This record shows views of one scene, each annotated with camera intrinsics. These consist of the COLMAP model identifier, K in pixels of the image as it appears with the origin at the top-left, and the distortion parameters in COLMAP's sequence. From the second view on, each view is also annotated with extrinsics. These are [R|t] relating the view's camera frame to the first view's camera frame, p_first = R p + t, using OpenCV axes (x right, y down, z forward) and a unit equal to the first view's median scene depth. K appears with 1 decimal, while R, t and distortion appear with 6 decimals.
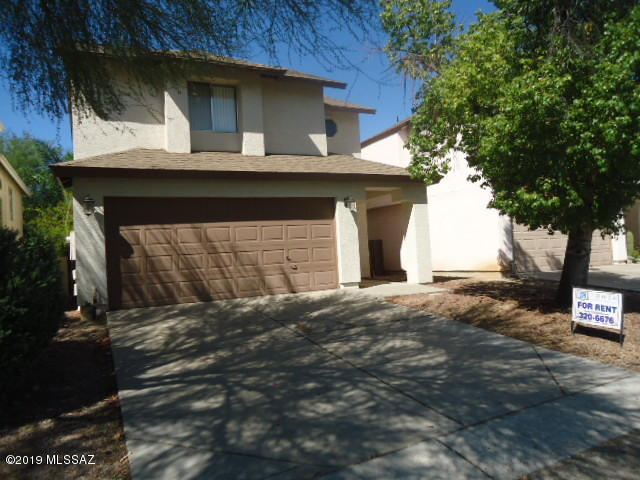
lens RADIAL K [[465.2, 0, 315.1], [0, 465.2, 240.7], [0, 0, 1]] dist [0.001356, 0.001564]
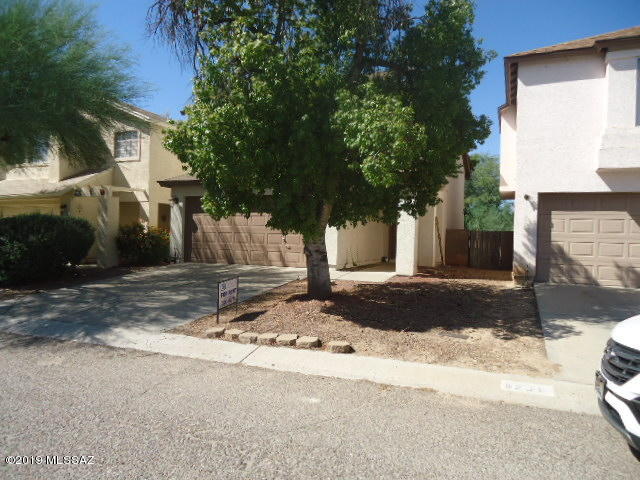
lens RADIAL K [[465.2, 0, 315.1], [0, 465.2, 240.7], [0, 0, 1]] dist [0.001356, 0.001564]
pose [[0.656515, 0.071449, -0.750922, 1.054057], [-0.046686, 0.997444, 0.054089, -0.041090], [0.752867, -0.000453, 0.658172, 0.189482]]
